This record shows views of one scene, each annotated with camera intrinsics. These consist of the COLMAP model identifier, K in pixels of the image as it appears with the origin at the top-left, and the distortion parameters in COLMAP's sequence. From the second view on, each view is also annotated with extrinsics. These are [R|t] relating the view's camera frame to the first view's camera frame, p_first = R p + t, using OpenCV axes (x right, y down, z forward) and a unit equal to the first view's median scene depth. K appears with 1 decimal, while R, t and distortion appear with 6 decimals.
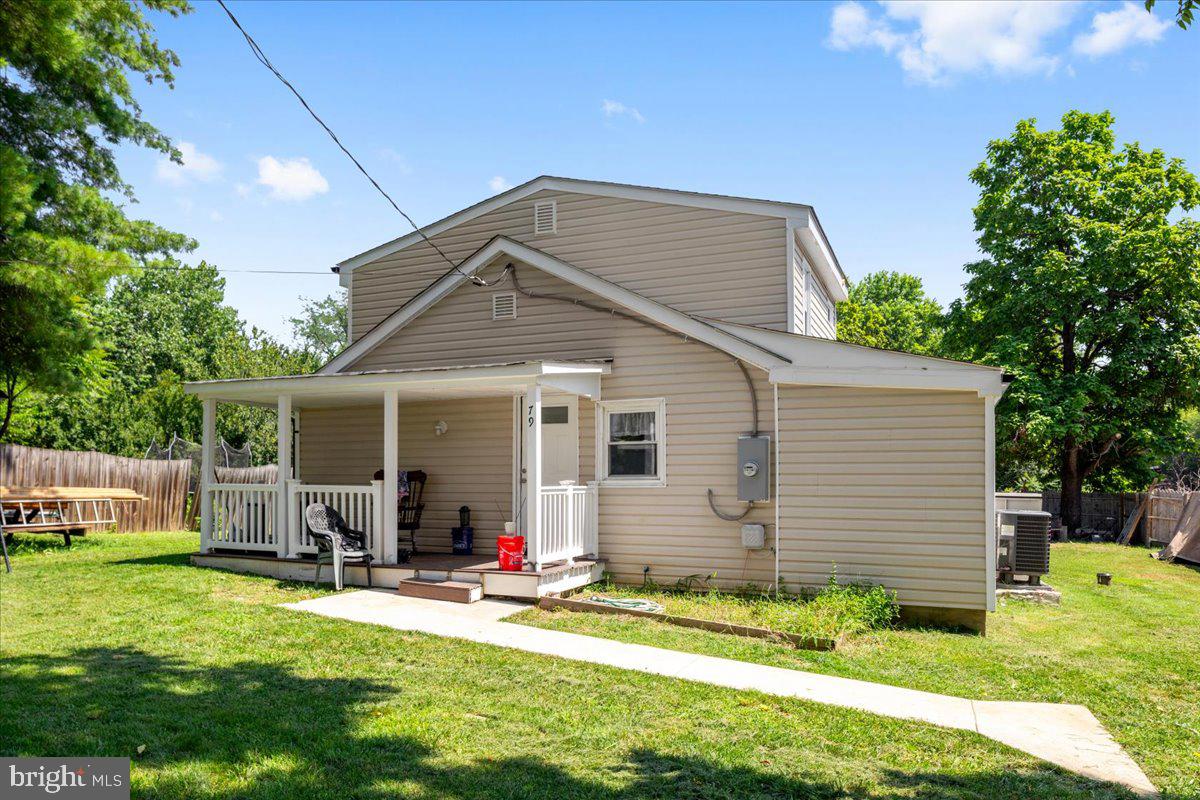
lens RADIAL K [[661.3, 0, 600.0], [0, 661.3, 400.0], [0, 0, 1]] dist [-0.001589, -0.000100]
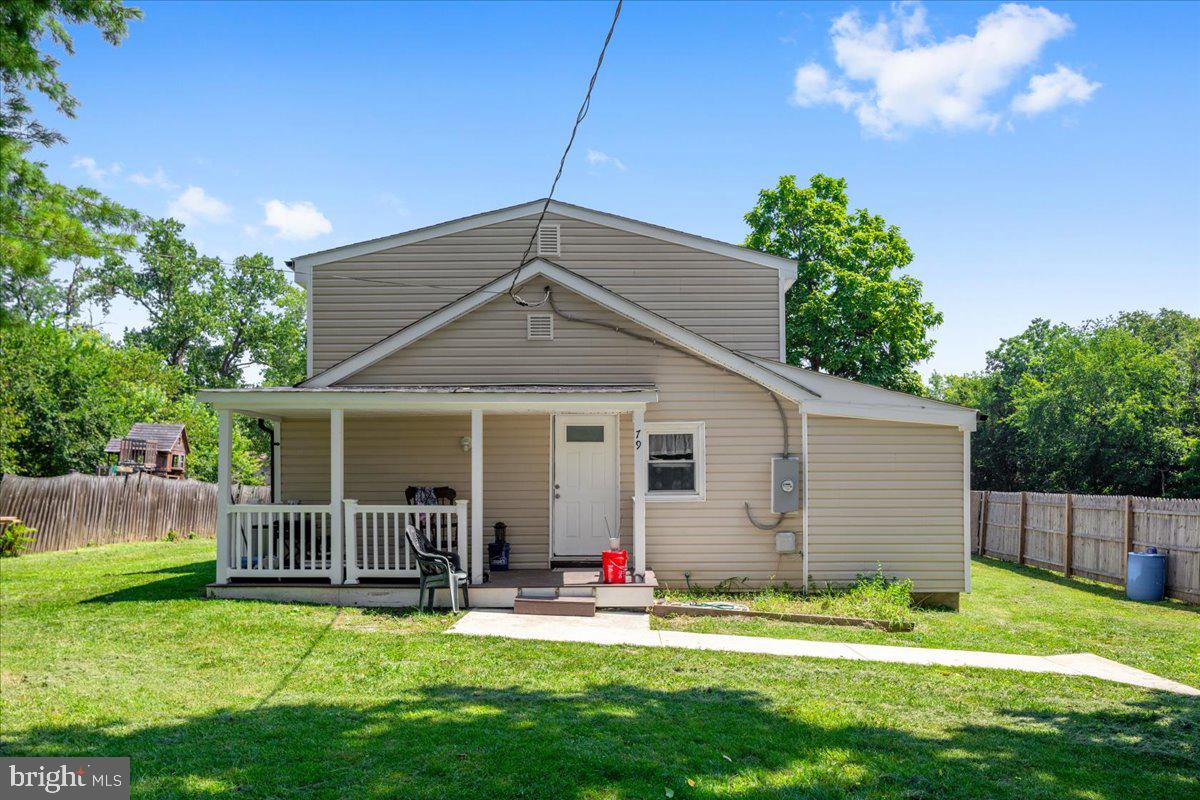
lens RADIAL K [[661.3, 0, 600.0], [0, 661.3, 400.0], [0, 0, 1]] dist [-0.001589, -0.000100]
pose [[0.942111, 0.034972, 0.333471, -0.442715], [-0.033863, 0.999385, -0.009141, -0.024002], [-0.333586, -0.002681, 0.942716, -0.002320]]
